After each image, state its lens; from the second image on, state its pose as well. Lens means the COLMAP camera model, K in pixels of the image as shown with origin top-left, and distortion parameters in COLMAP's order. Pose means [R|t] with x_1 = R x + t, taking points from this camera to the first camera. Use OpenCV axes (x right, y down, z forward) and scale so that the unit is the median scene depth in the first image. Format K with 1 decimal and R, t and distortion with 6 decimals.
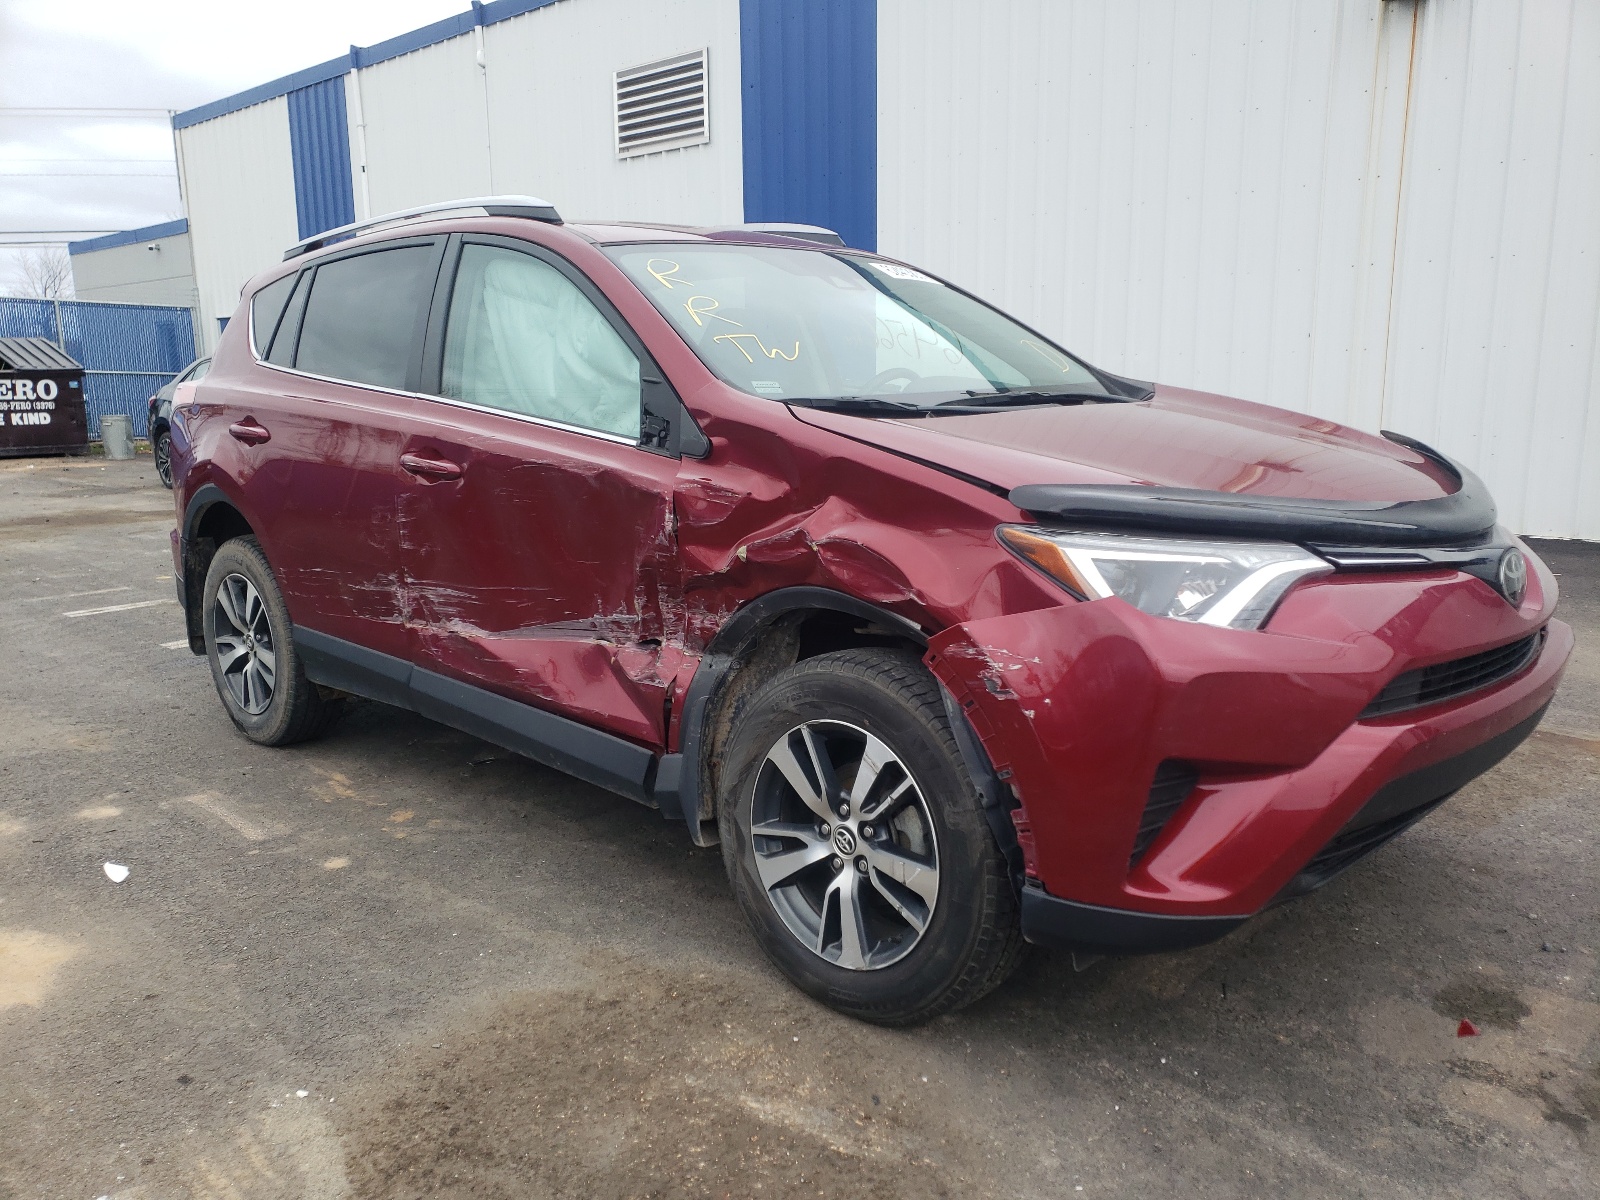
lens RADIAL K [[1220.9, 0, 800.0], [0, 1220.9, 600.0], [0, 0, 1]] dist [0.022316, 0.002079]
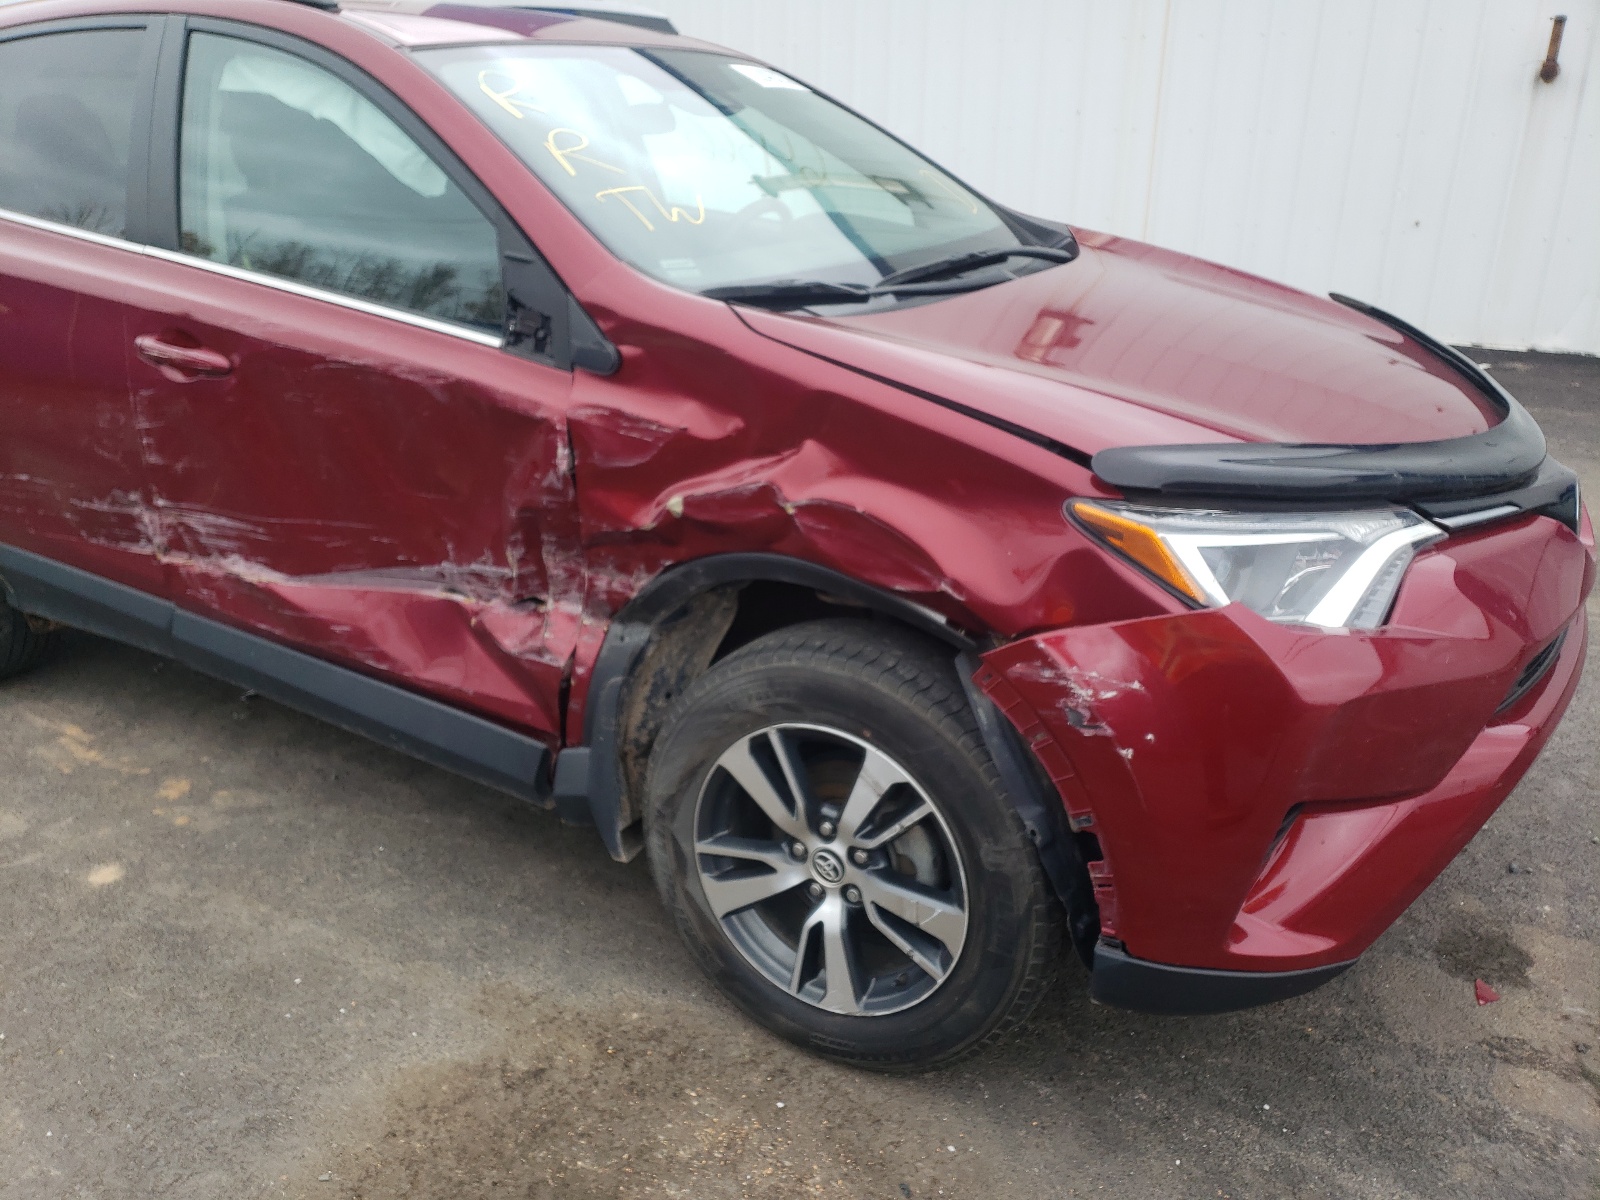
lens RADIAL K [[1248.9, 0, 759.7], [0, 1248.9, 580.7], [0, 0, 1]] dist [-0.029515, 0.063086]
pose [[0.978153, -0.058027, 0.199623, -0.153667], [0.022947, 0.984524, 0.173743, -0.126290], [-0.206616, -0.165367, 0.964346, 0.237172]]
